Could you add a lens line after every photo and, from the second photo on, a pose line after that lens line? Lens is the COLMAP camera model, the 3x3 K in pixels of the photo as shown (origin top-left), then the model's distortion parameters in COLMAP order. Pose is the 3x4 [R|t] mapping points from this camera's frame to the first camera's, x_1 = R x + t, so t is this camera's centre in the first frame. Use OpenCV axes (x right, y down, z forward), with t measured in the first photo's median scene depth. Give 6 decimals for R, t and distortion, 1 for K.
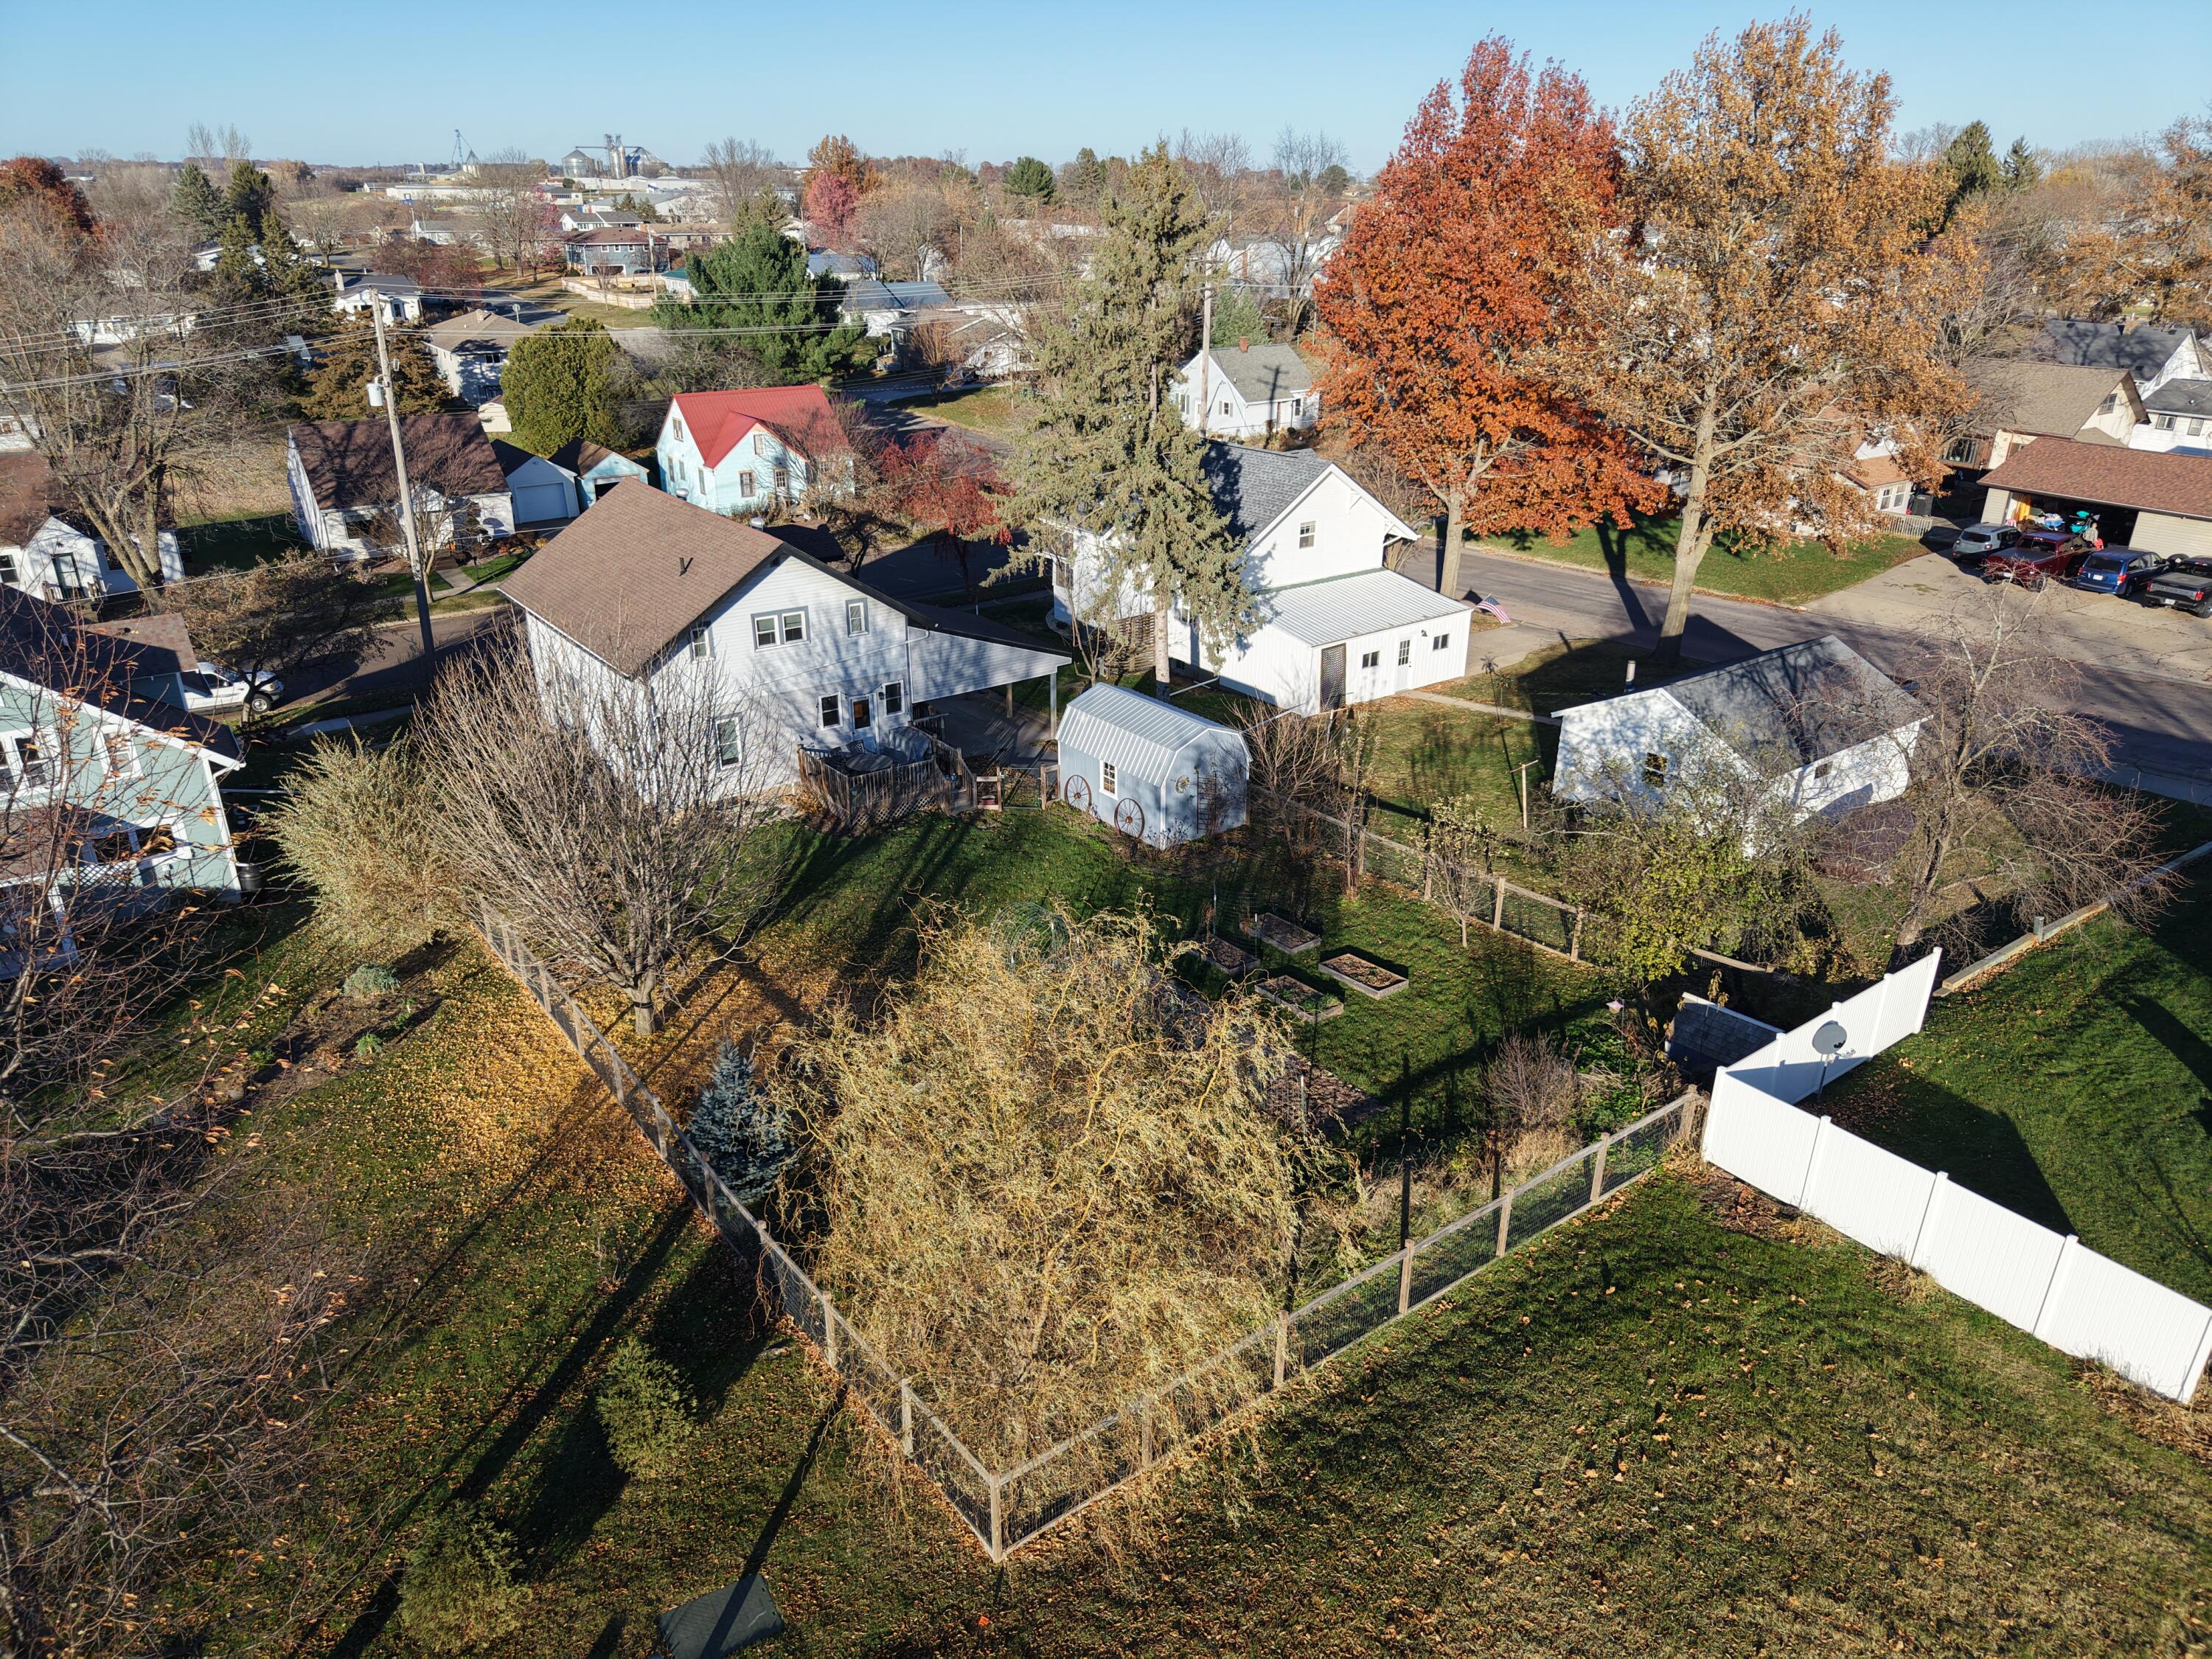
lens RADIAL K [[1454.4, 0, 1106.0], [0, 1454.4, 829.5], [0, 0, 1]] dist [0.072965, -0.074041]
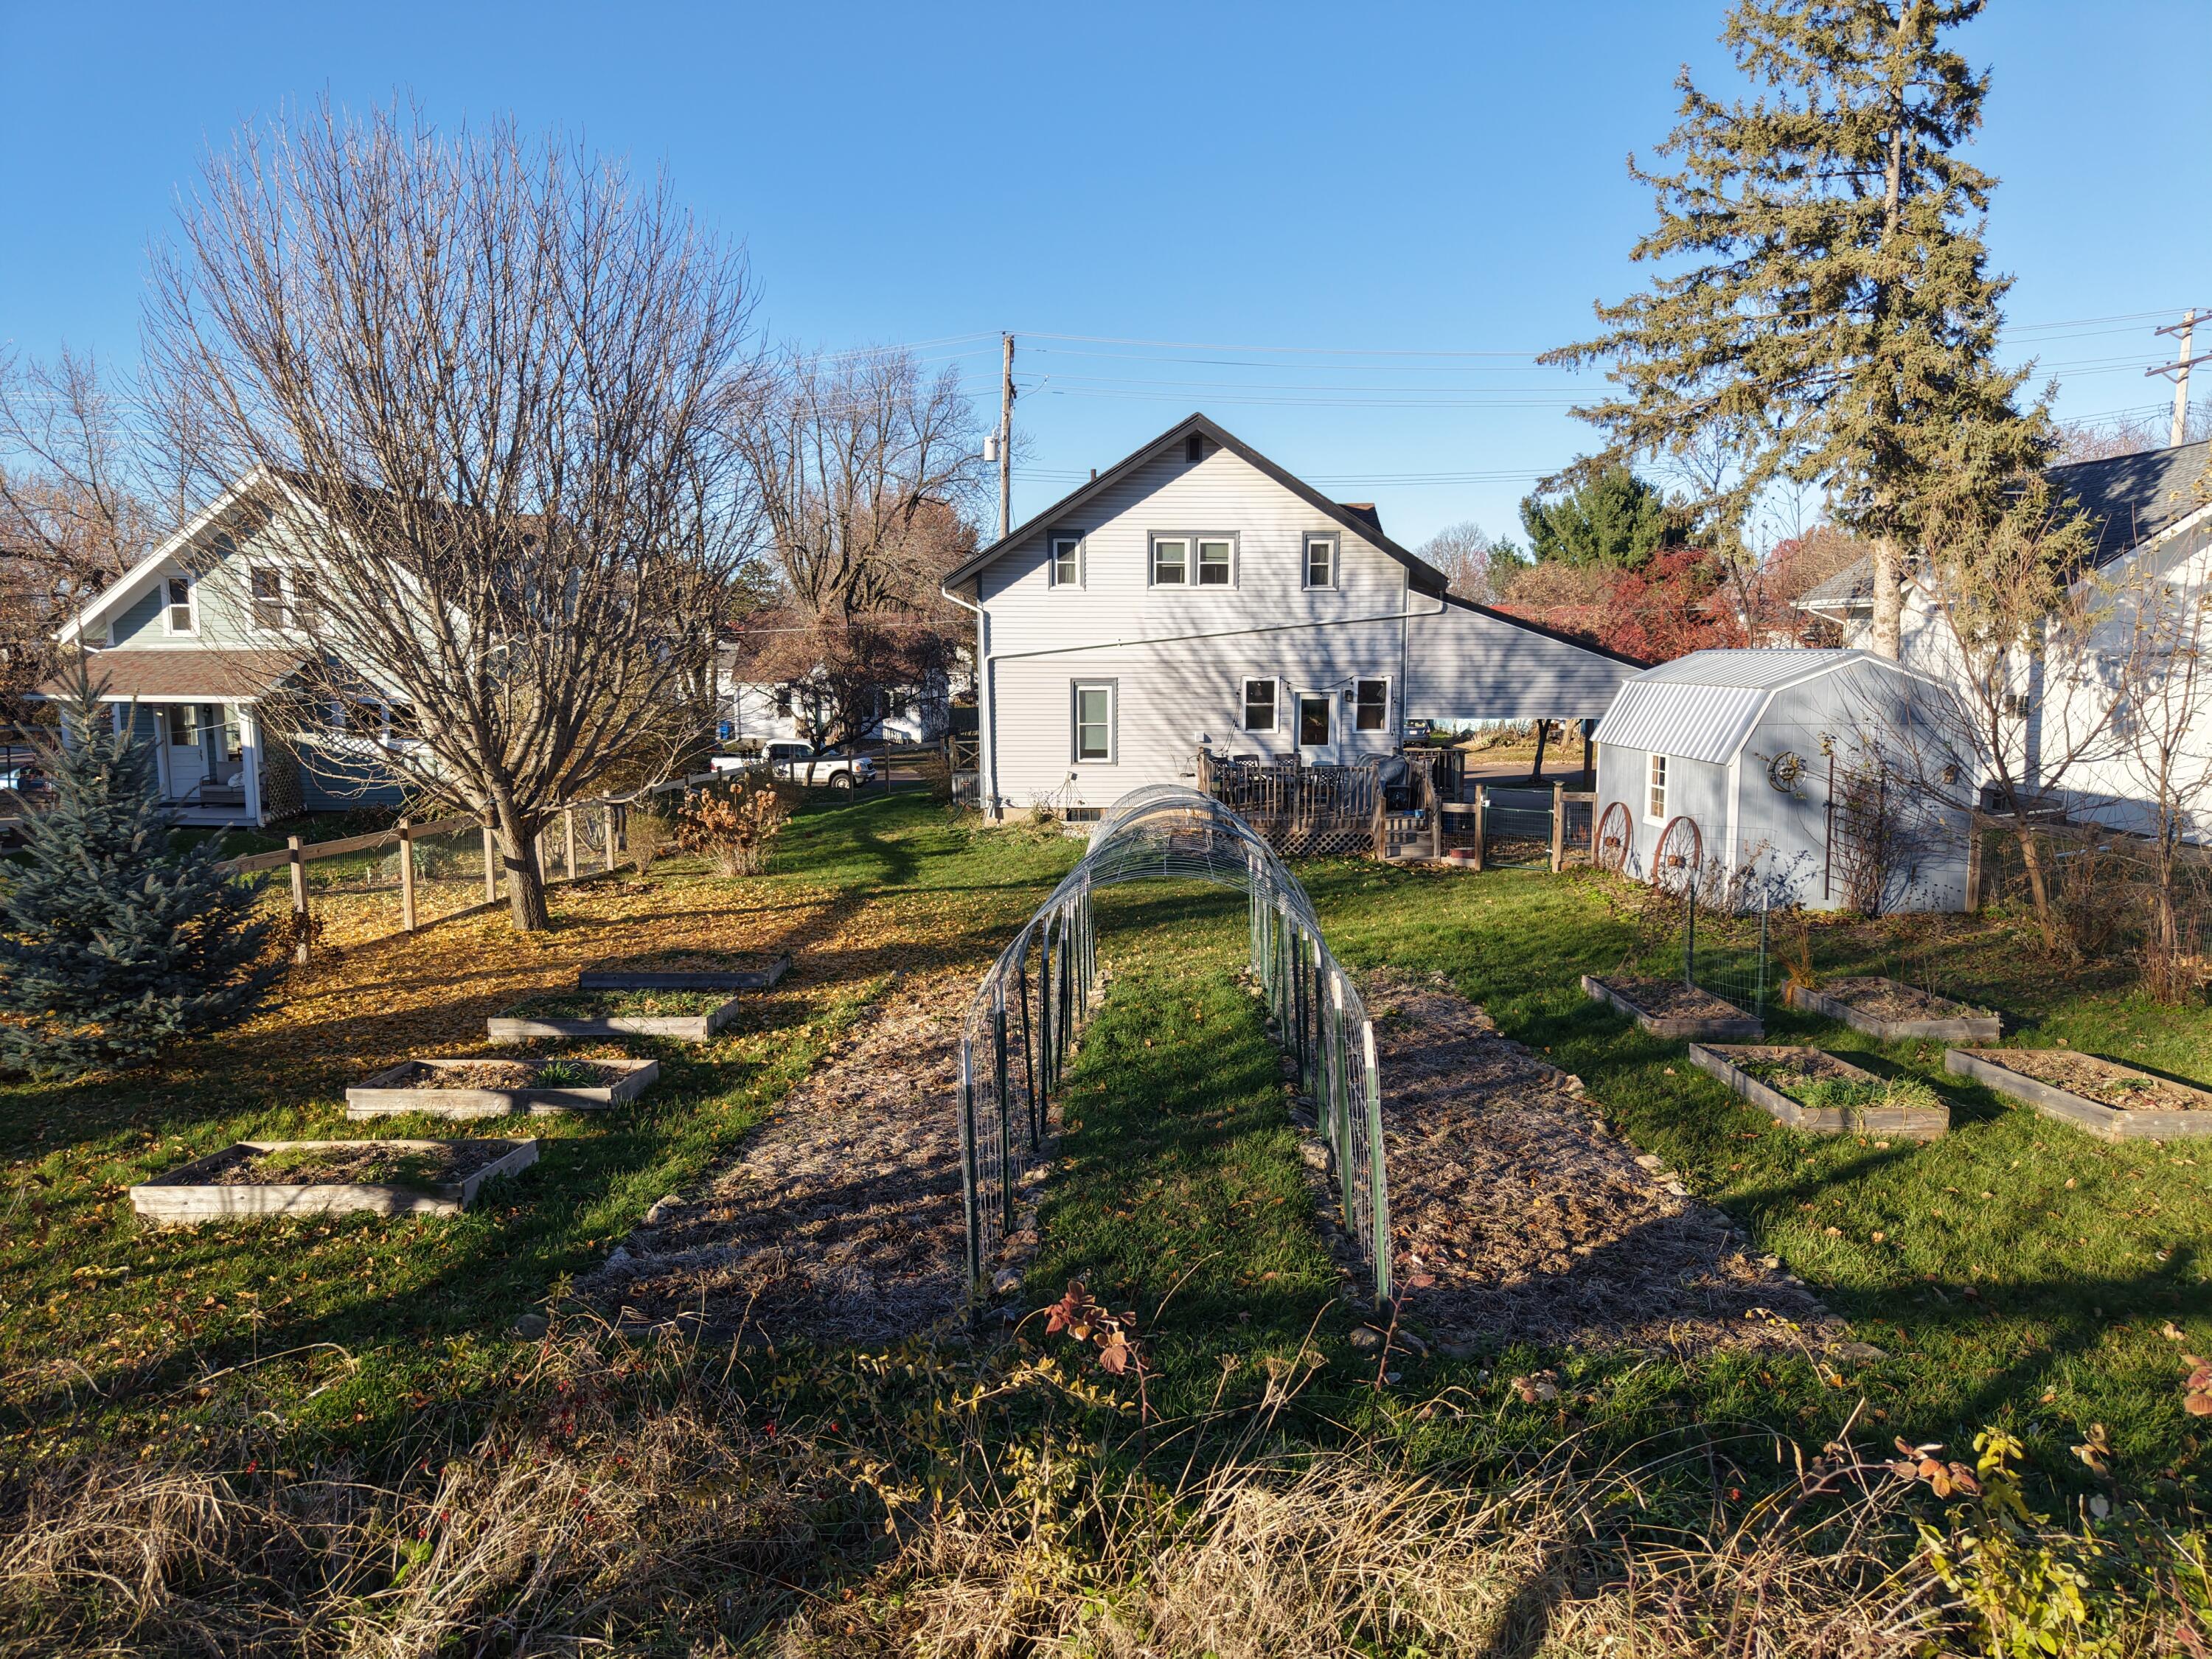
lens RADIAL K [[1454.4, 0, 1106.0], [0, 1454.4, 829.5], [0, 0, 1]] dist [0.072965, -0.074041]
pose [[0.804465, 0.072143, -0.589603, 0.138902], [-0.231958, 0.951941, -0.200010, 0.115728], [0.546838, 0.297664, 0.782537, 0.493293]]
